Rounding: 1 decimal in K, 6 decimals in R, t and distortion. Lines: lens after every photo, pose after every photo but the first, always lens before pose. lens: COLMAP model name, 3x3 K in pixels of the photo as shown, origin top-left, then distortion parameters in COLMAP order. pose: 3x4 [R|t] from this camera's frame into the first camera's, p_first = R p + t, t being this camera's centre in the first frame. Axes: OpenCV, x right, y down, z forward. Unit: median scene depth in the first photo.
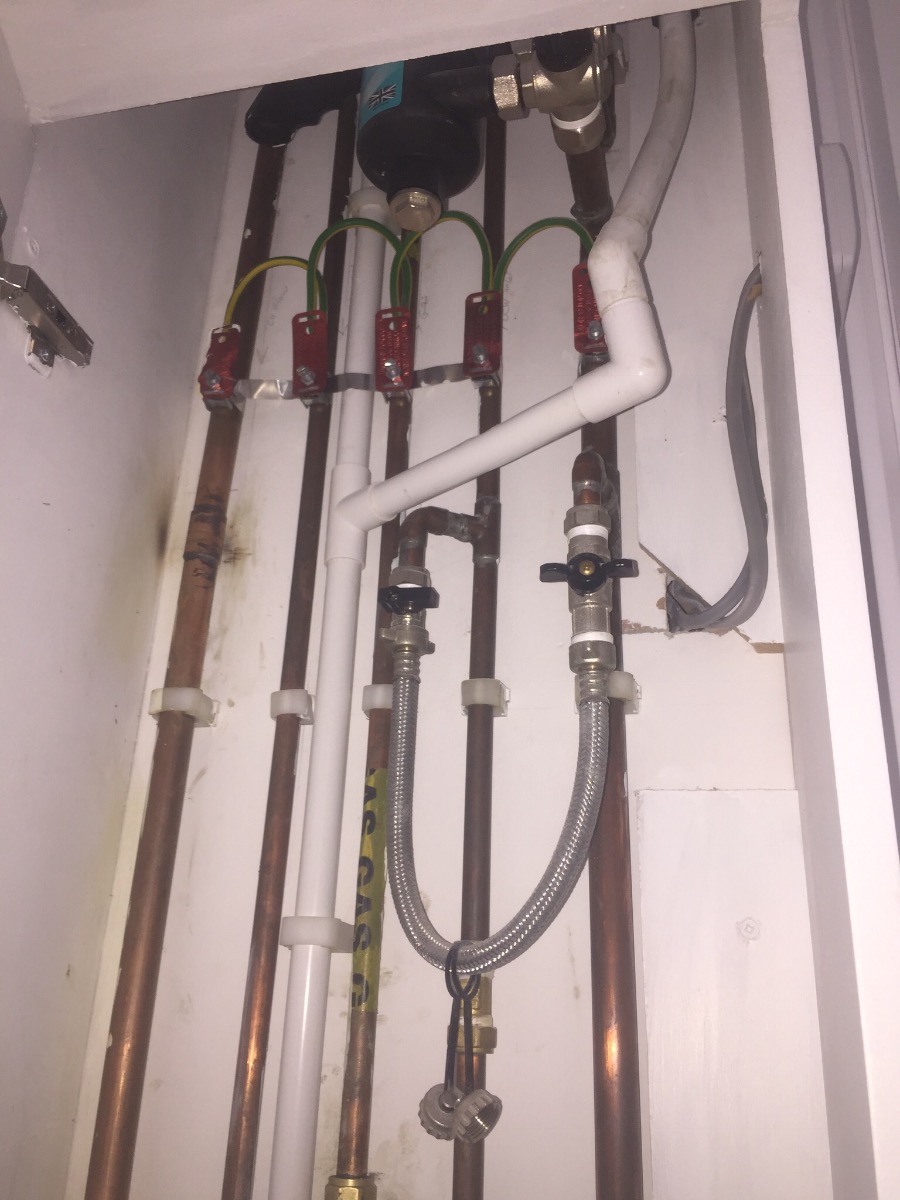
lens RADIAL K [[1010.1, 0, 448.8], [0, 1010.1, 599.8], [0, 0, 1]] dist [0.067788, -0.003968]
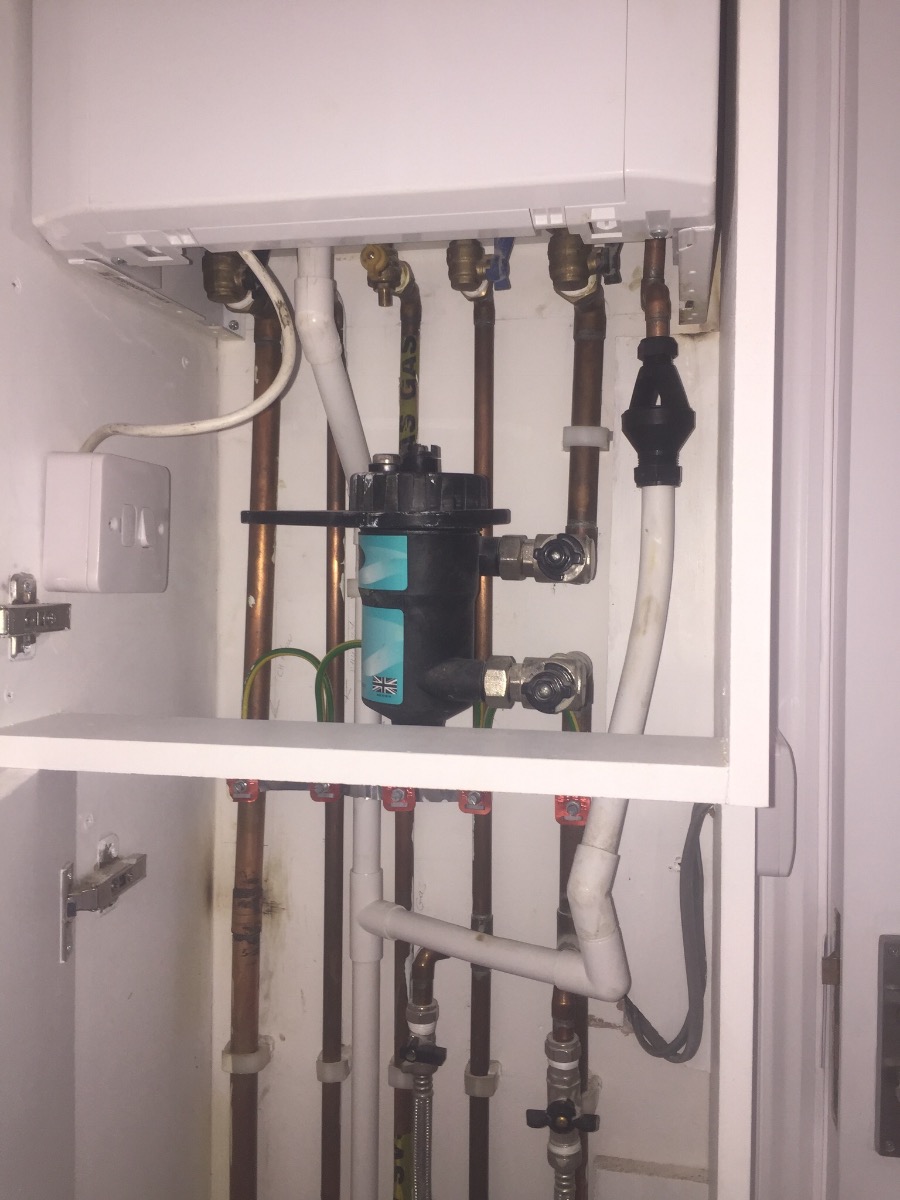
lens RADIAL K [[1010.1, 0, 452.9], [0, 1010.1, 600.2], [0, 0, 1]] dist [0.067788, -0.003968]
pose [[0.999307, -0.031456, 0.019903, -0.009458], [0.021453, 0.923645, 0.382648, -0.964177], [-0.030420, -0.381955, 0.923680, 0.016006]]
